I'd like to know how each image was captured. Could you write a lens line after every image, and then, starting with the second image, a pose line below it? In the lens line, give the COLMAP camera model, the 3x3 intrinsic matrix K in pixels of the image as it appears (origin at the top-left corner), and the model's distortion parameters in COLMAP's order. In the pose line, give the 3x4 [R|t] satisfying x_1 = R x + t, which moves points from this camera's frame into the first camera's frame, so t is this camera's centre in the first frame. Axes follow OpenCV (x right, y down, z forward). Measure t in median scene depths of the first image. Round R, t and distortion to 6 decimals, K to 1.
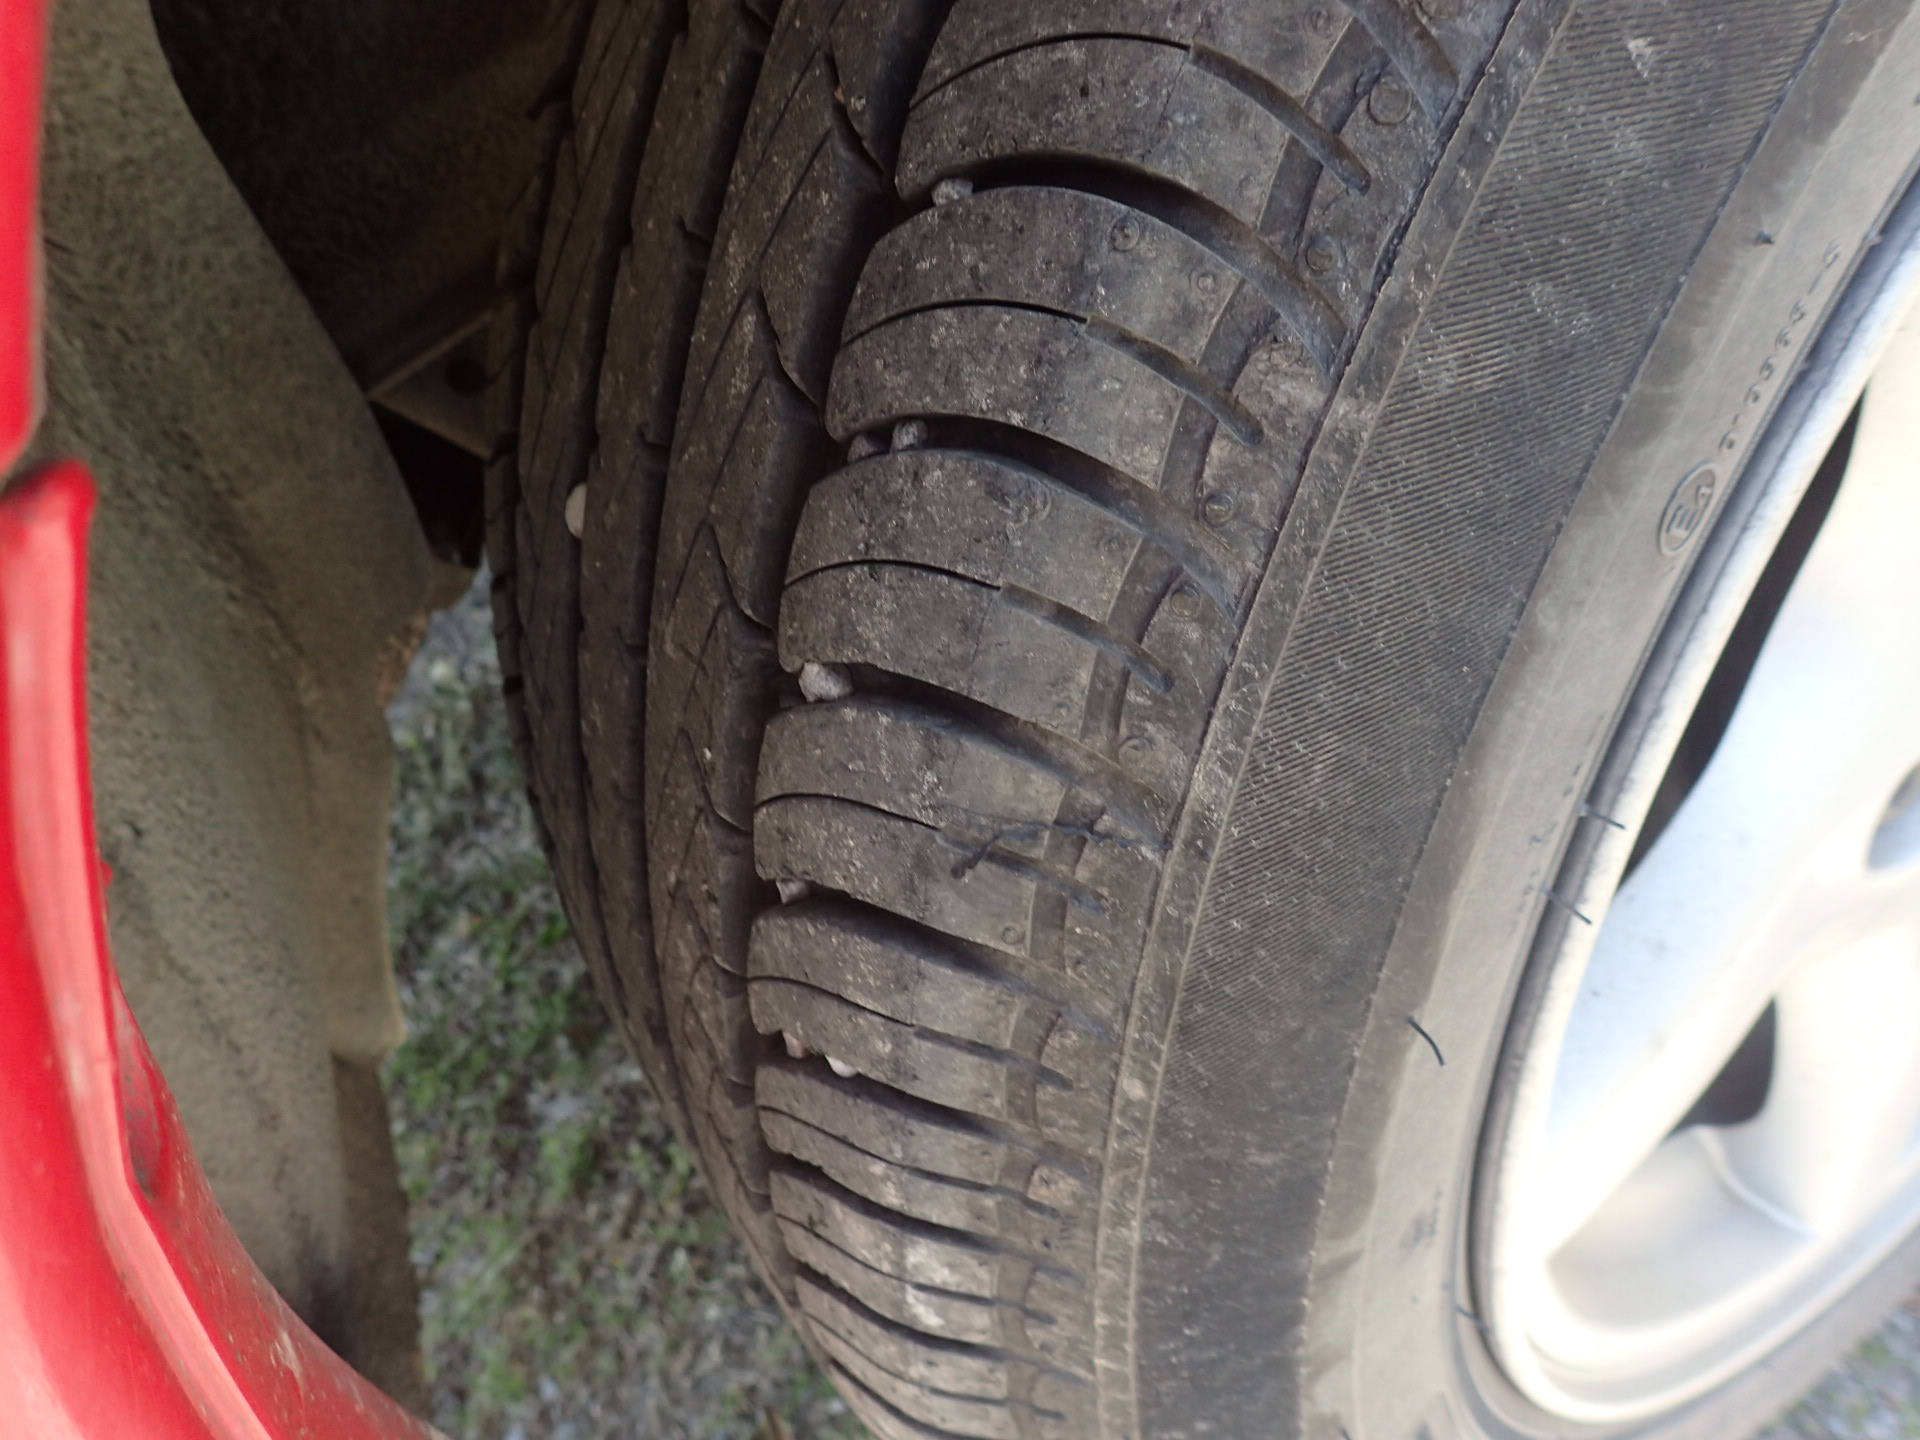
lens RADIAL K [[1425.6, 0, 960.0], [0, 1425.6, 720.0], [0, 0, 1]] dist [-0.000346, 0.005357]
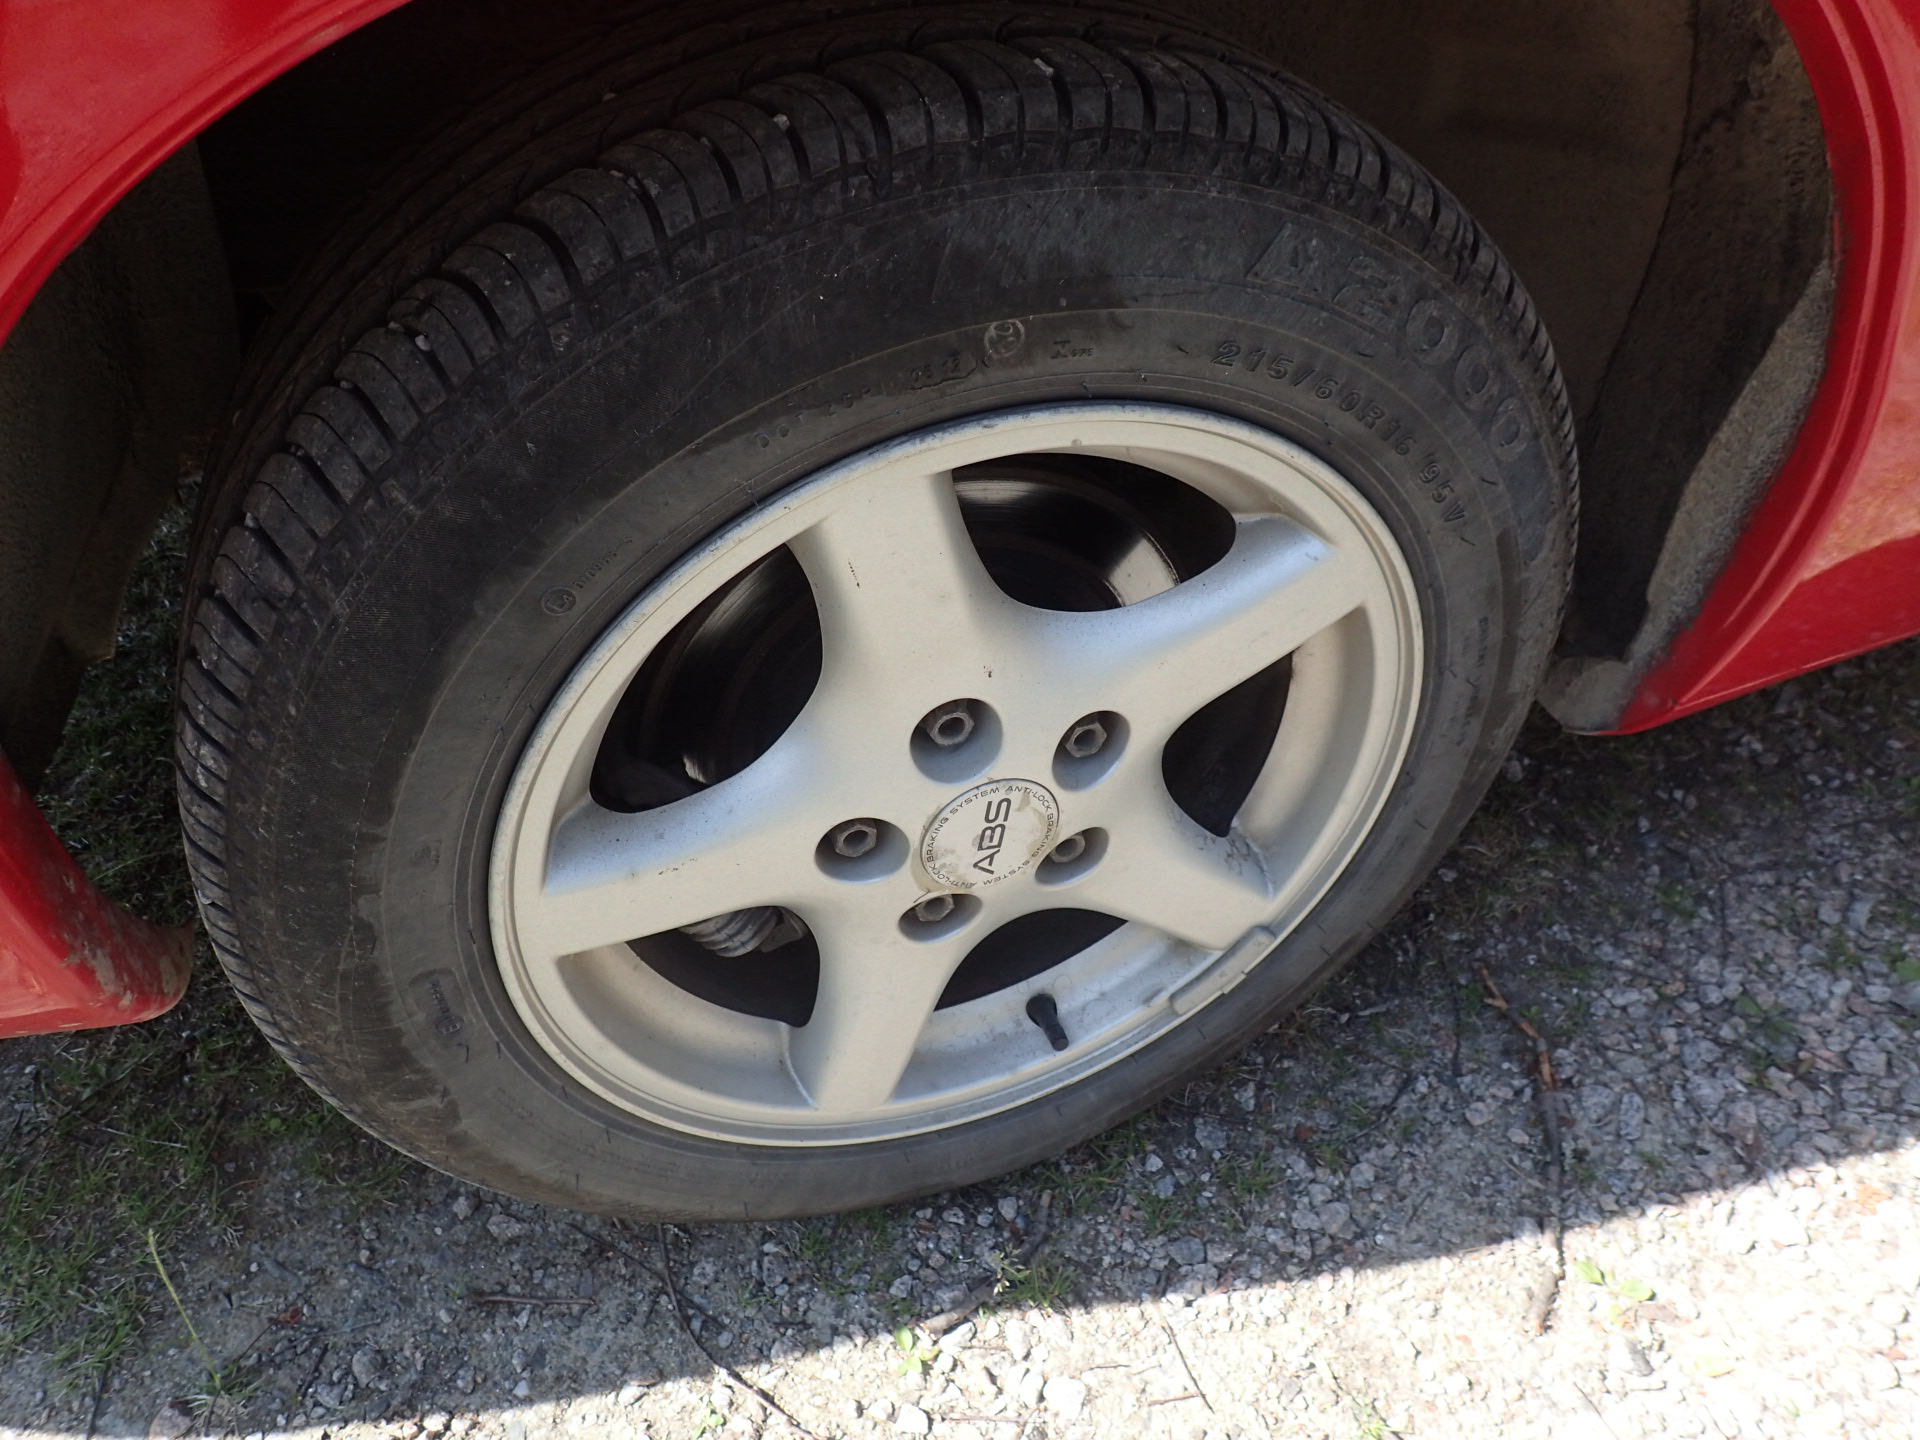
lens RADIAL K [[1425.6, 0, 960.0], [0, 1425.6, 720.0], [0, 0, 1]] dist [-0.000346, 0.005357]
pose [[0.898567, 0.435750, 0.051953, 1.160886], [-0.434320, 0.900007, -0.036794, -0.174946], [-0.062791, 0.010498, 0.997971, -1.807911]]
